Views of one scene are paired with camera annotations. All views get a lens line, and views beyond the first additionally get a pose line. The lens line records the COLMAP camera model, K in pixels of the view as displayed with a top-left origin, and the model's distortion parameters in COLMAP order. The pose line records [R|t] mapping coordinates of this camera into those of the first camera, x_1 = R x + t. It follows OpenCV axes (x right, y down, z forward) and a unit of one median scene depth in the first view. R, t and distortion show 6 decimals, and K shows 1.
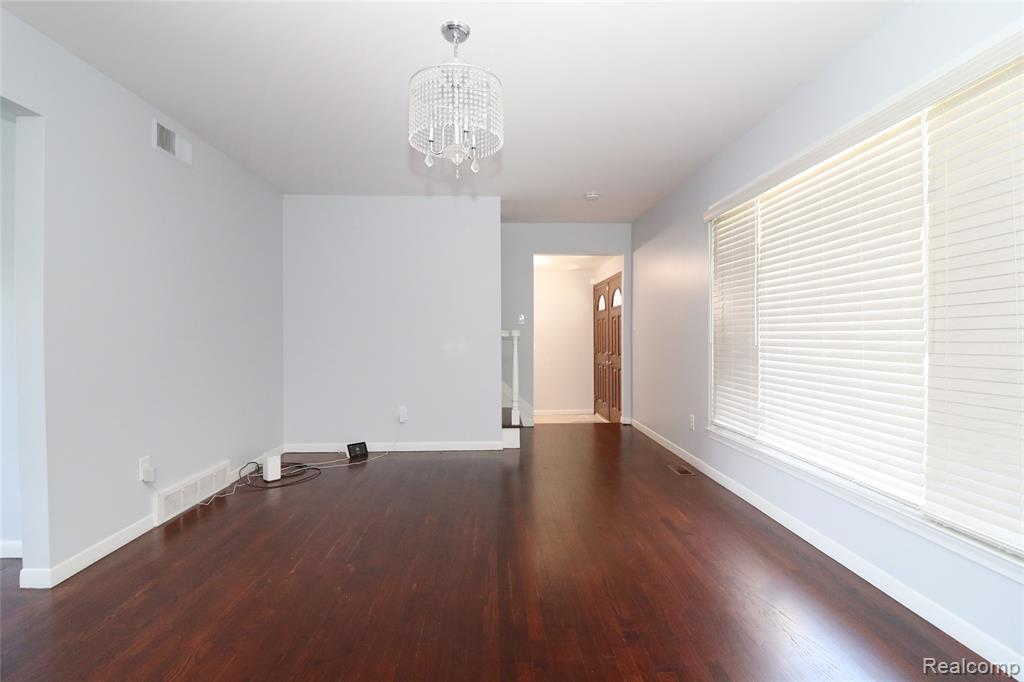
lens RADIAL K [[490.5, 0, 513.9], [0, 490.5, 337.9], [0, 0, 1]] dist [0.000193, -0.013092]
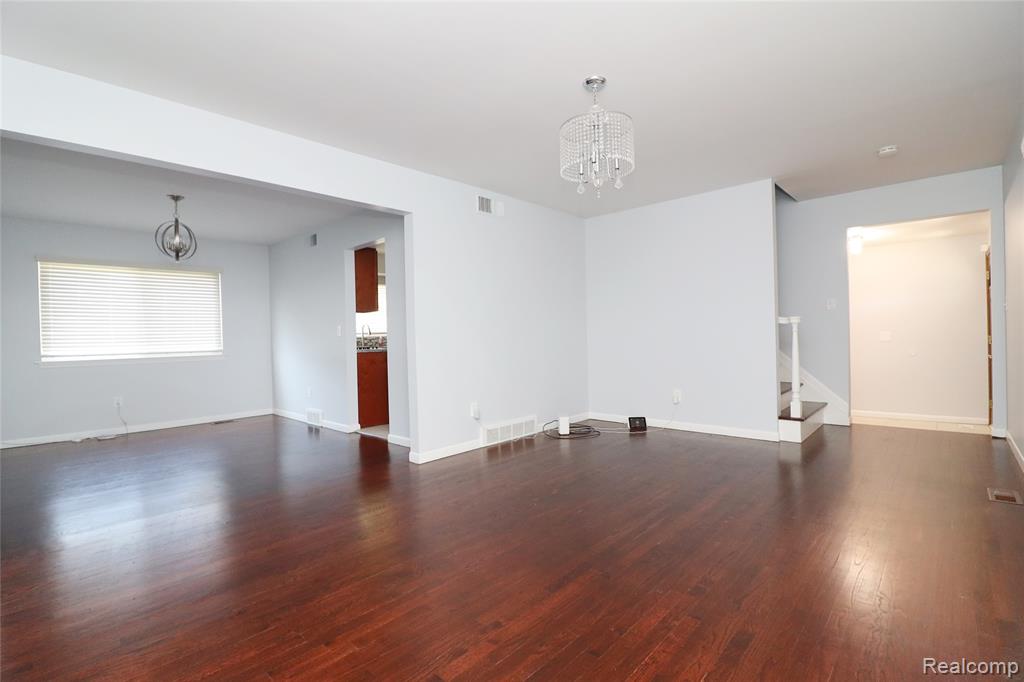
lens RADIAL K [[469.5, 0, 516.5], [0, 469.5, 339.9], [0, 0, 1]] dist [-0.007361, -0.008530]
pose [[0.706818, -0.007122, -0.707359, 0.320458], [0.017944, 0.999808, 0.007863, 0.015178], [0.707168, -0.018251, 0.706810, -0.007915]]
